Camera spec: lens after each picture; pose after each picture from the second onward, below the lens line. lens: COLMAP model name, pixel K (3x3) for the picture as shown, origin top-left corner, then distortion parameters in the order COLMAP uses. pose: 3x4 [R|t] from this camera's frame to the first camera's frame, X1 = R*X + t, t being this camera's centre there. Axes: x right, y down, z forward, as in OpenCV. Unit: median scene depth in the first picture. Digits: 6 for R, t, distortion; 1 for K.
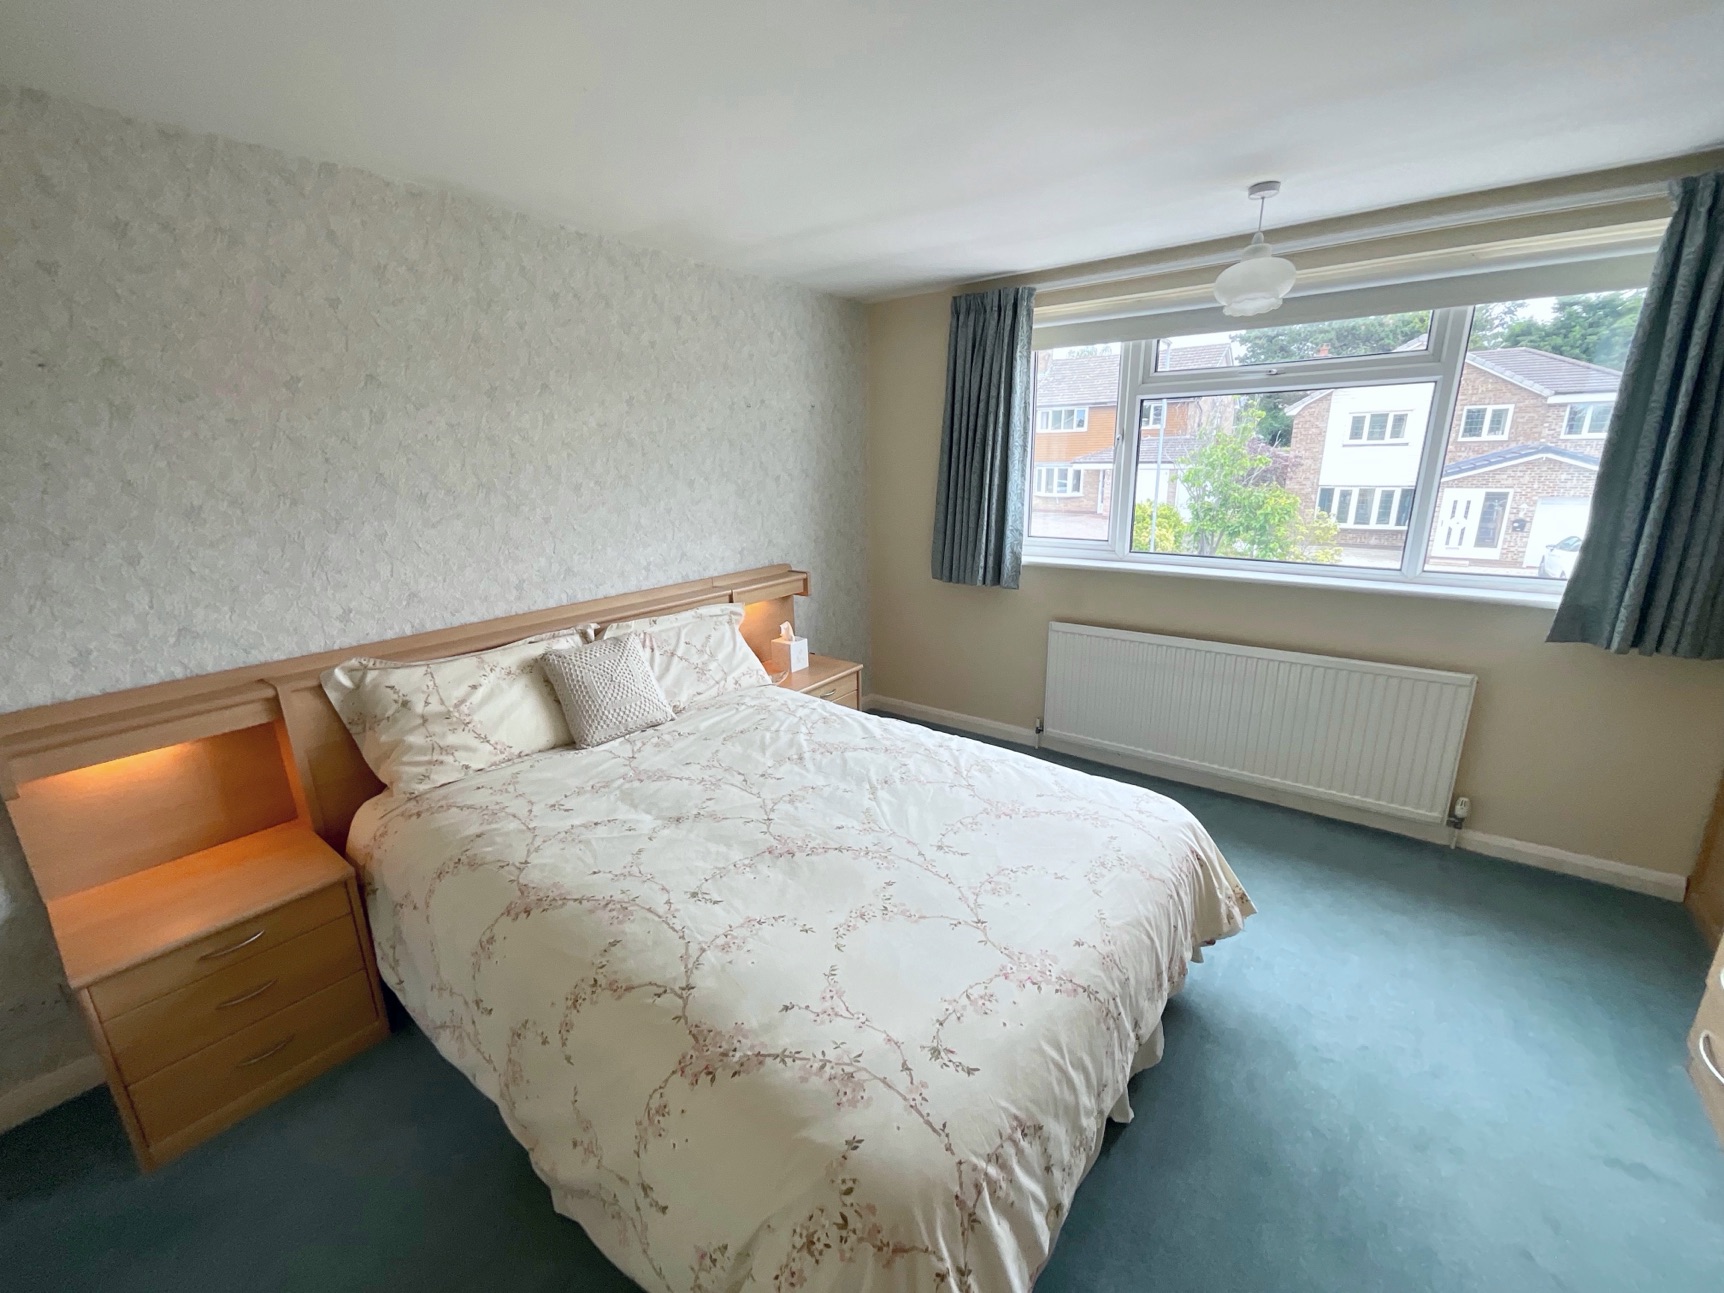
lens RADIAL K [[701.1, 0, 853.3], [0, 701.1, 643.7], [0, 0, 1]] dist [-0.002921, -0.000554]
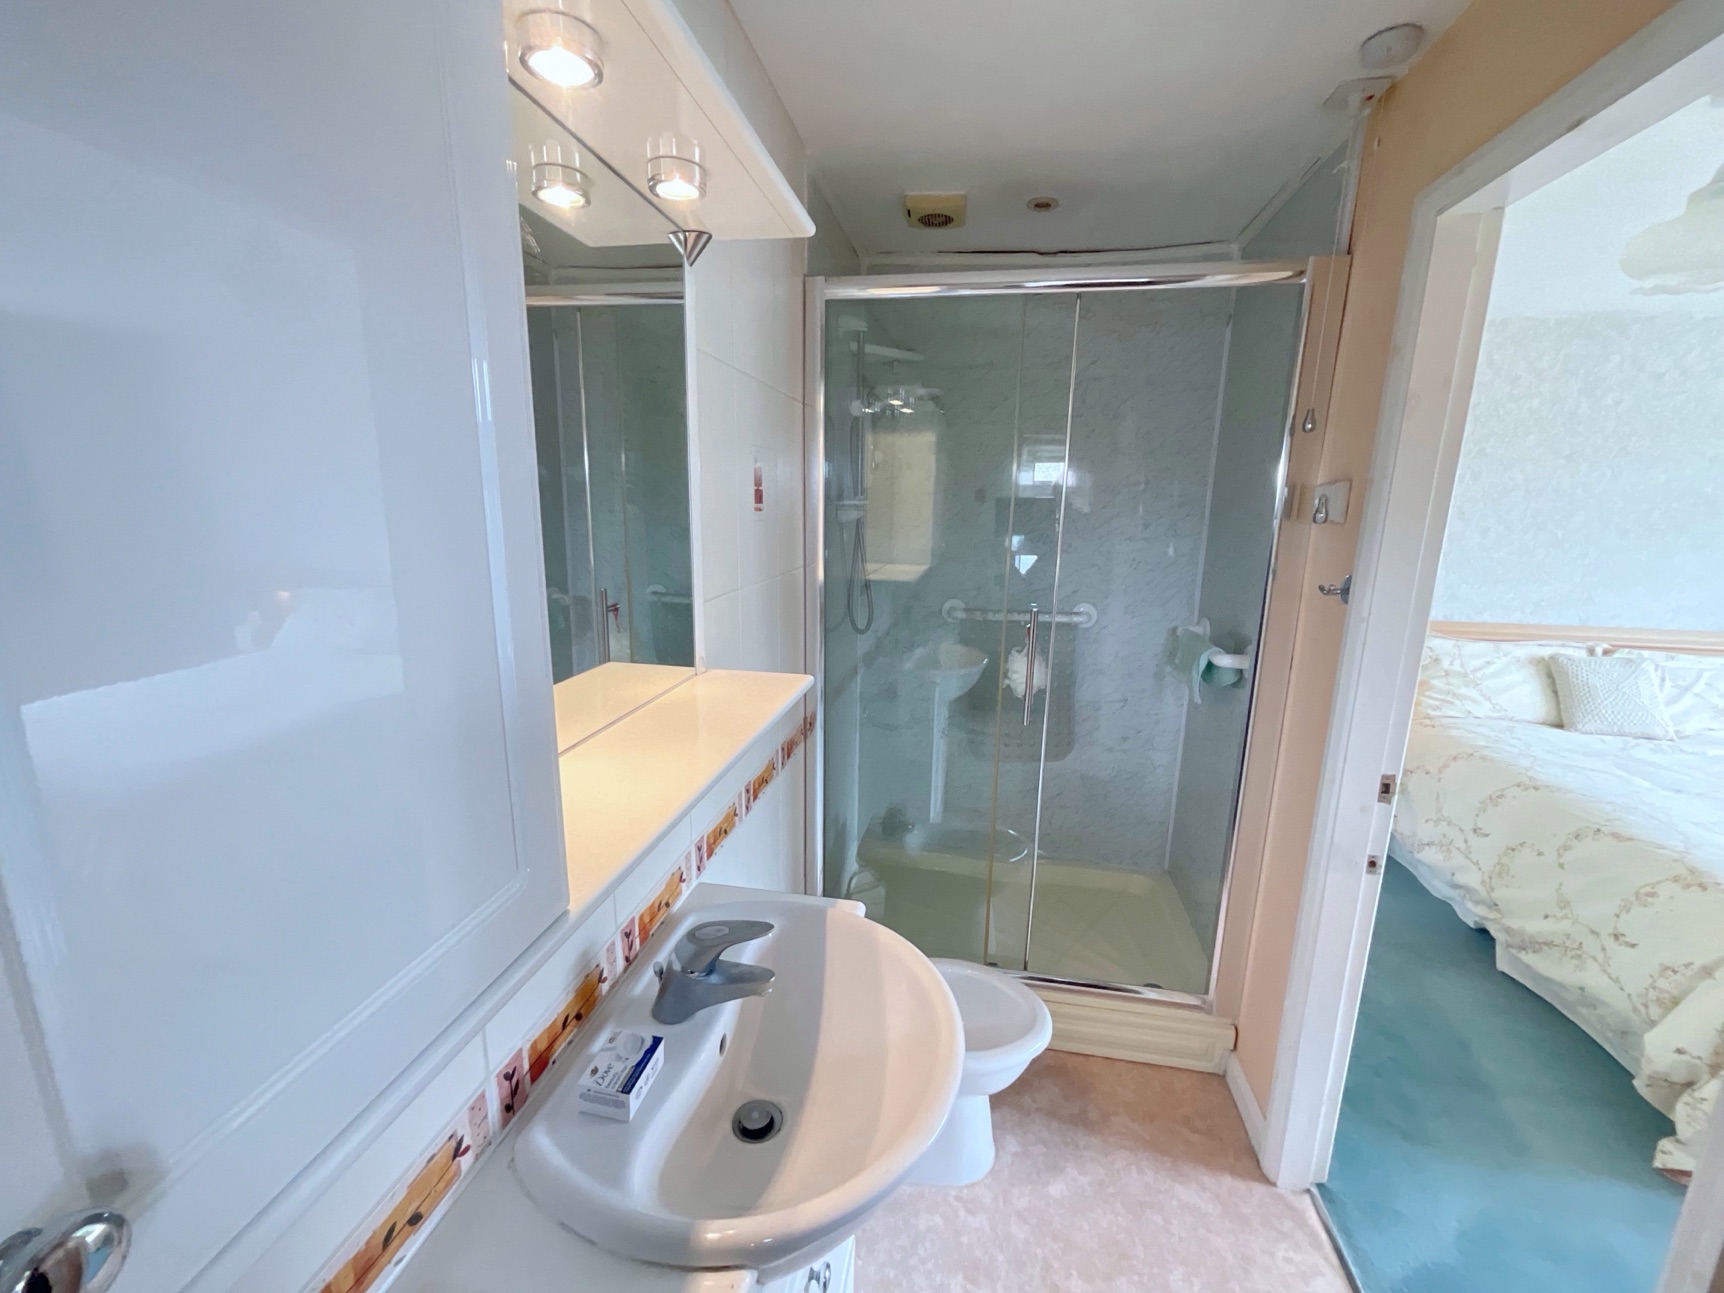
lens RADIAL K [[701.1, 0, 865.3], [0, 701.1, 643.2], [0, 0, 1]] dist [-0.002921, -0.000554]
pose [[0.461768, 0.209918, -0.861803, 0.083639], [-0.259209, 0.961116, 0.095220, 0.210712], [0.848281, 0.179417, 0.498226, -0.759192]]
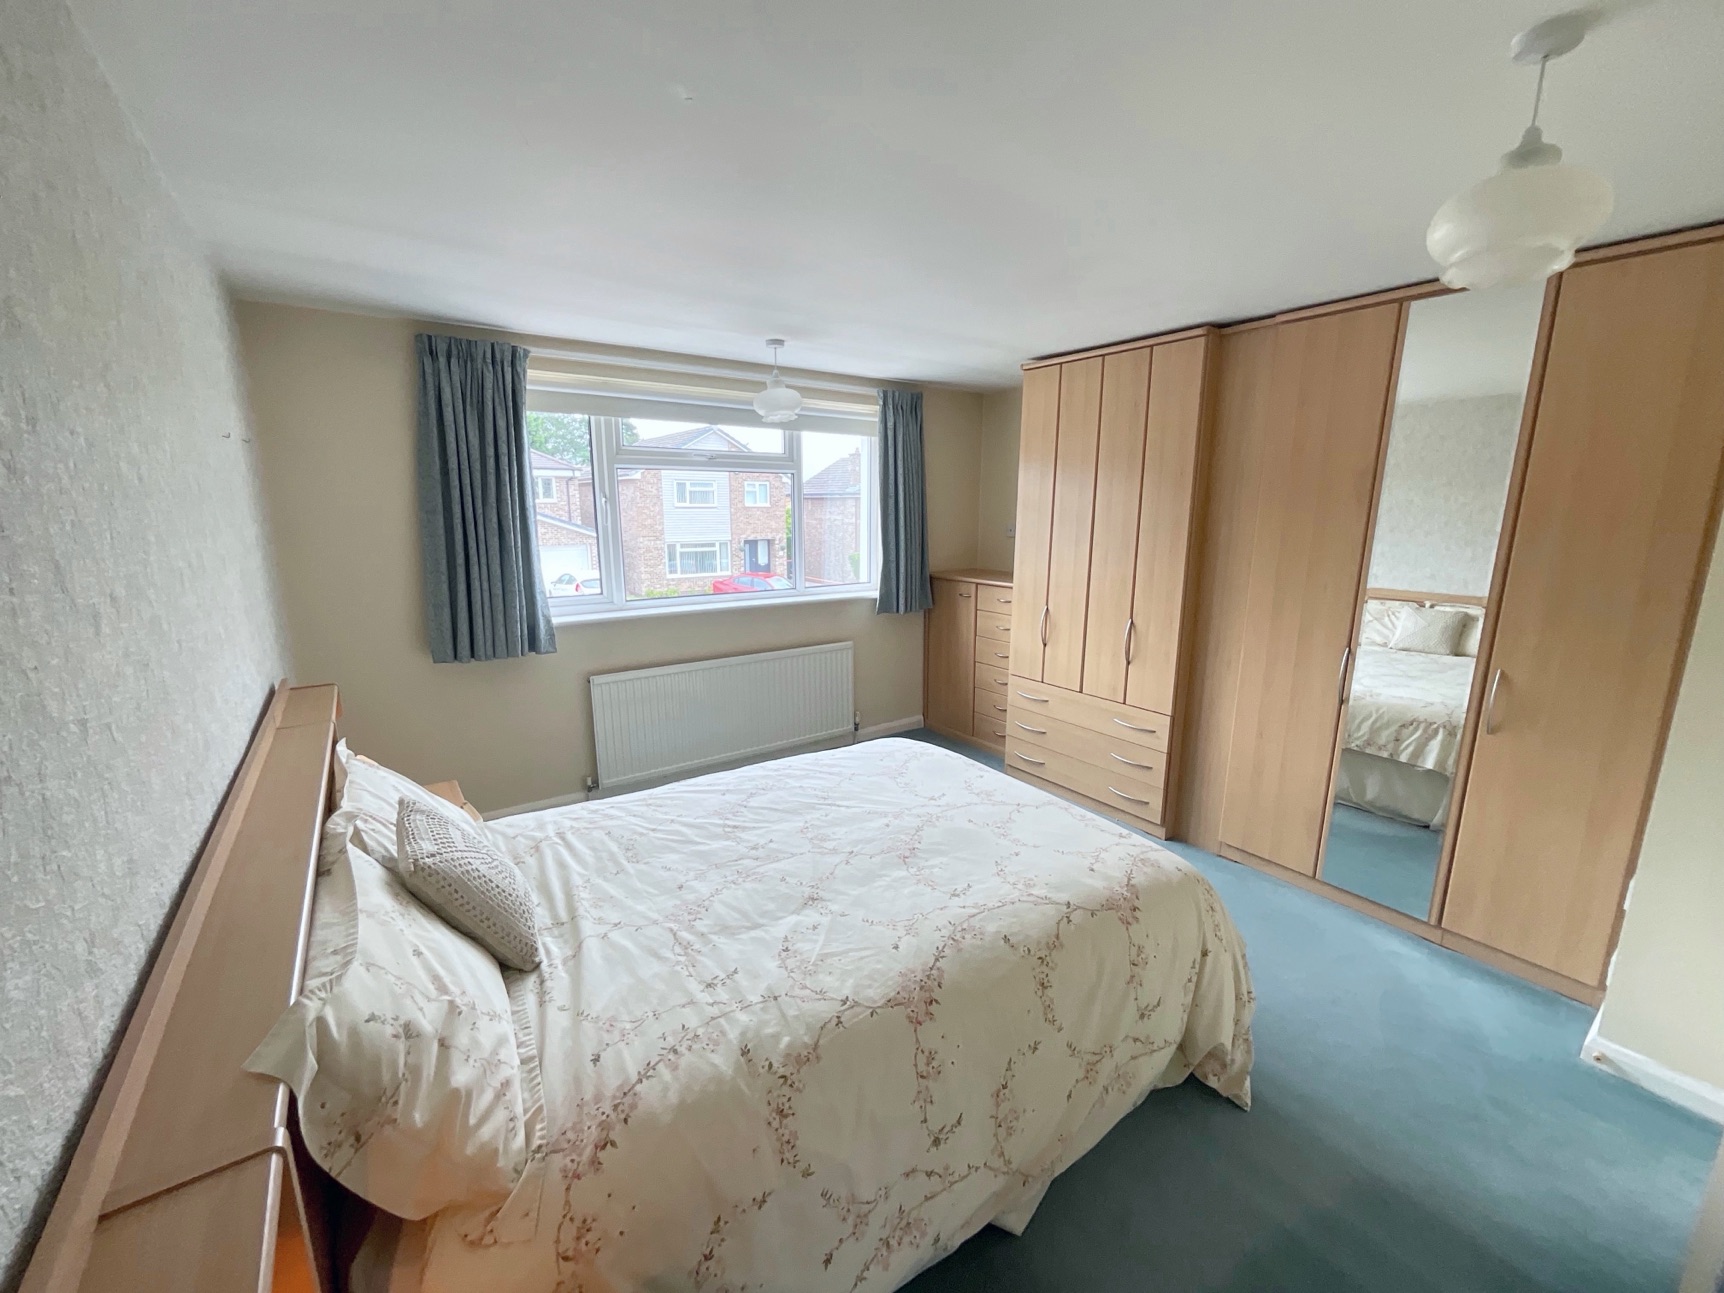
lens RADIAL K [[701.1, 0, 862.0], [0, 701.1, 652.2], [0, 0, 1]] dist [-0.002921, -0.000554]
pose [[0.293744, -0.177700, 0.939222, -0.877523], [0.240150, 0.964773, 0.107427, -0.128997], [-0.925226, 0.193998, 0.326071, 0.470352]]
